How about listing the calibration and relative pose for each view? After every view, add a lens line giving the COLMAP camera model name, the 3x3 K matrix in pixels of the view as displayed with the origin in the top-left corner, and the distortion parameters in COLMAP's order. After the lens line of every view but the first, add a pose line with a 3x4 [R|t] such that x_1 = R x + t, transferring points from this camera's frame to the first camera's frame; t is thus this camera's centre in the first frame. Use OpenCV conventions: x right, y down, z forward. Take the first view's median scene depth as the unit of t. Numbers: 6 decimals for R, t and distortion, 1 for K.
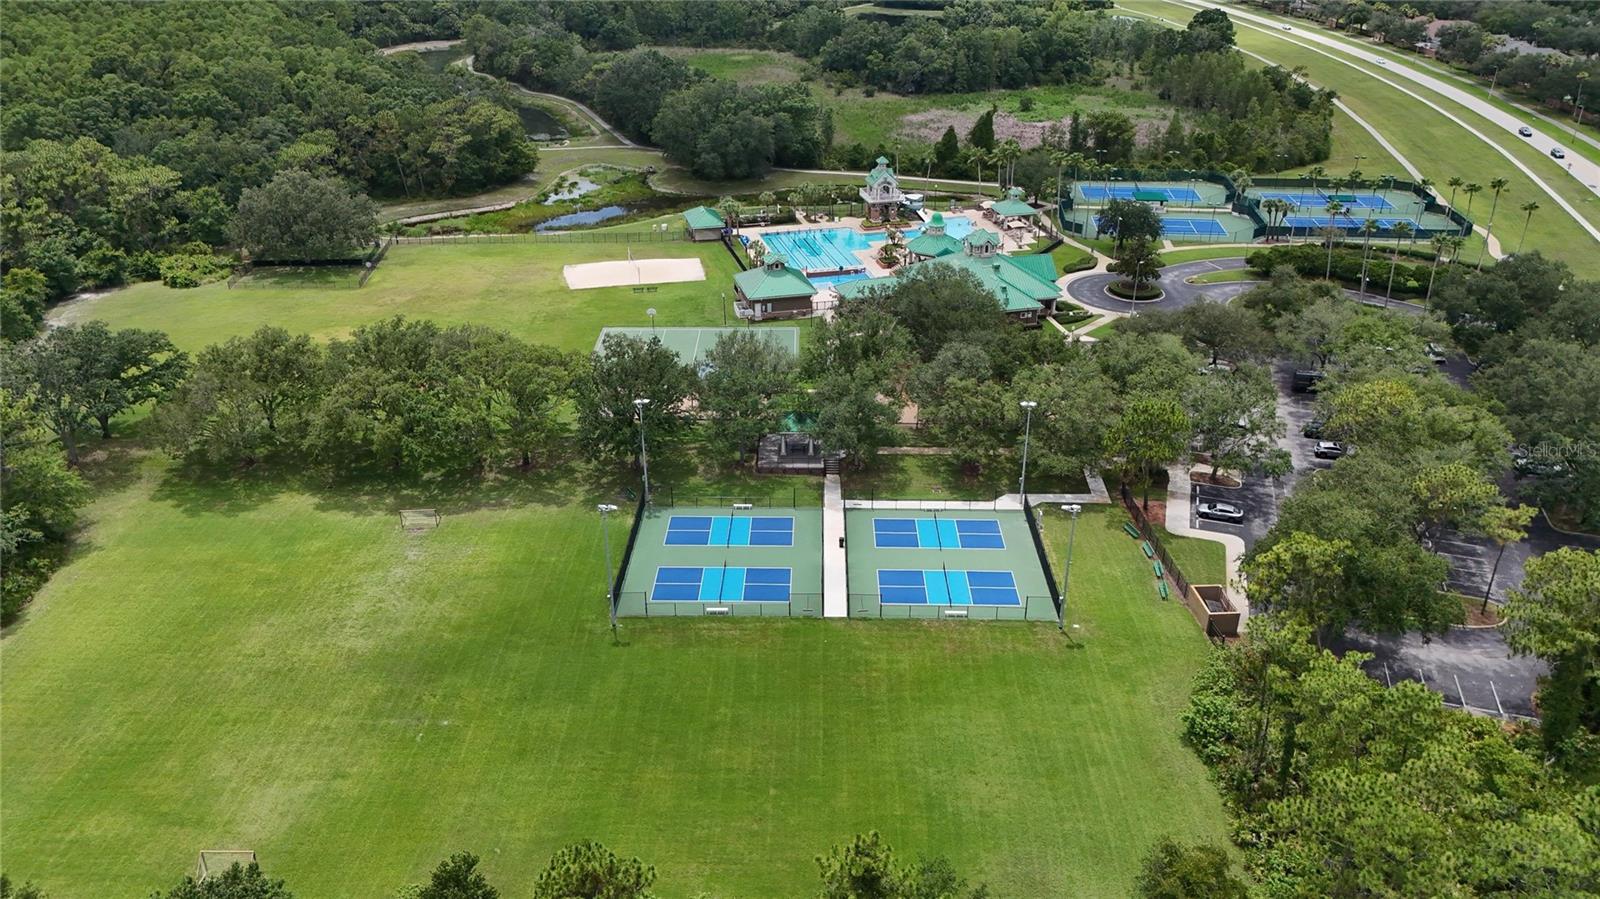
lens RADIAL K [[1150.2, 0, 800.0], [0, 1150.2, 449.5], [0, 0, 1]] dist [0.035938, -0.000277]
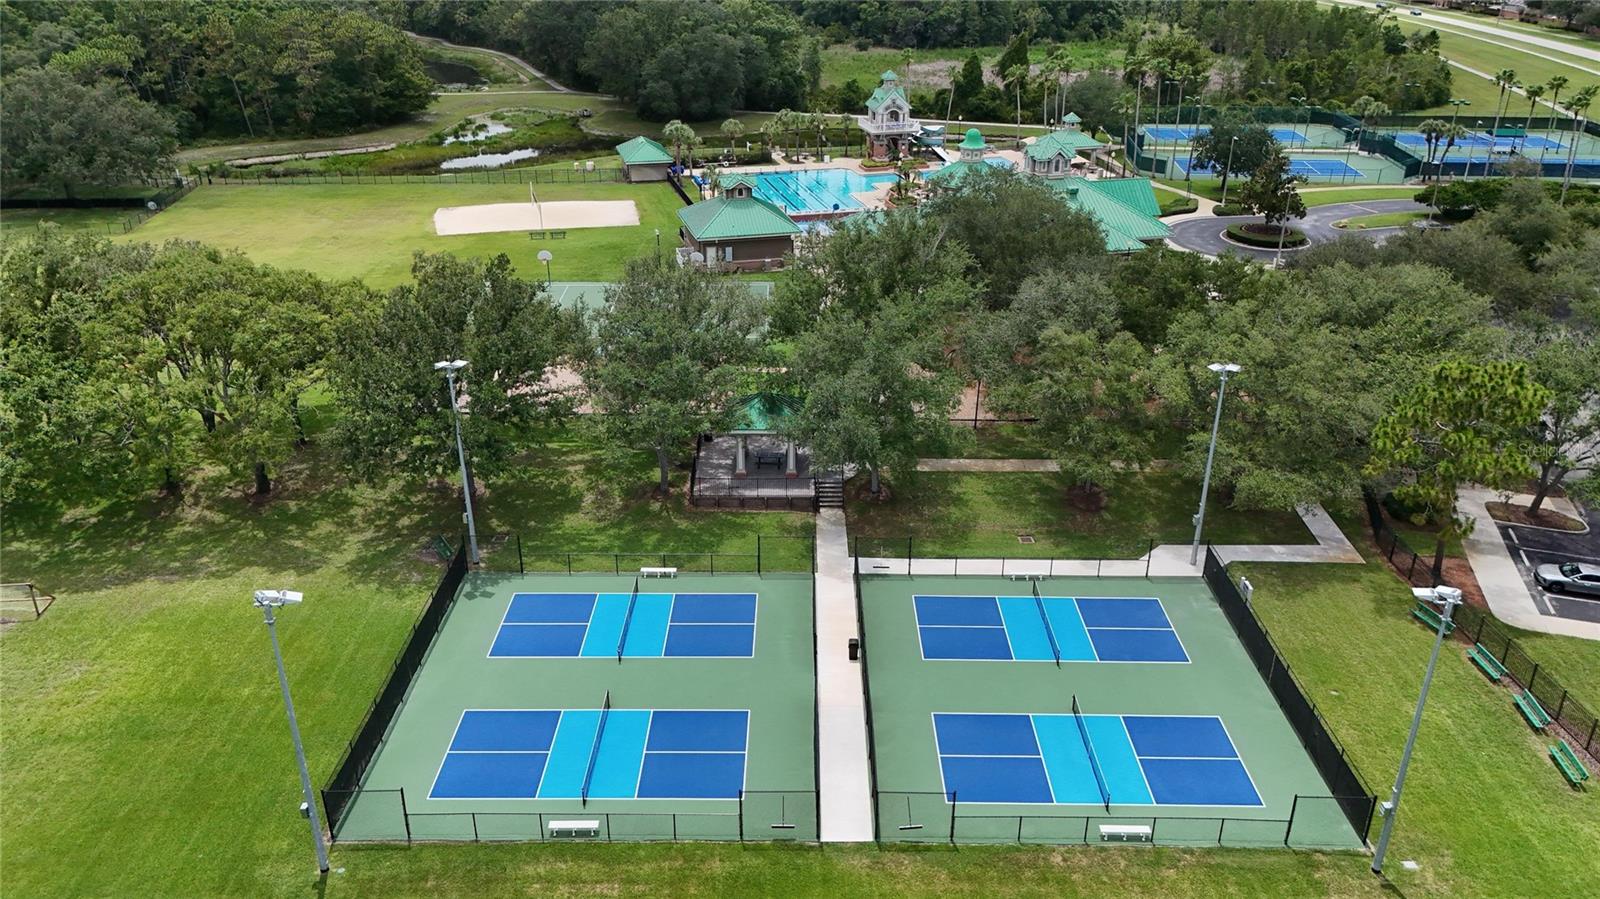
lens RADIAL K [[1150.2, 0, 800.0], [0, 1150.2, 449.5], [0, 0, 1]] dist [0.035938, -0.000277]
pose [[0.999891, -0.002309, 0.014564, 0.005727], [0.002690, 0.999653, -0.026197, 0.007821], [-0.014498, 0.026233, 0.999551, 0.454015]]
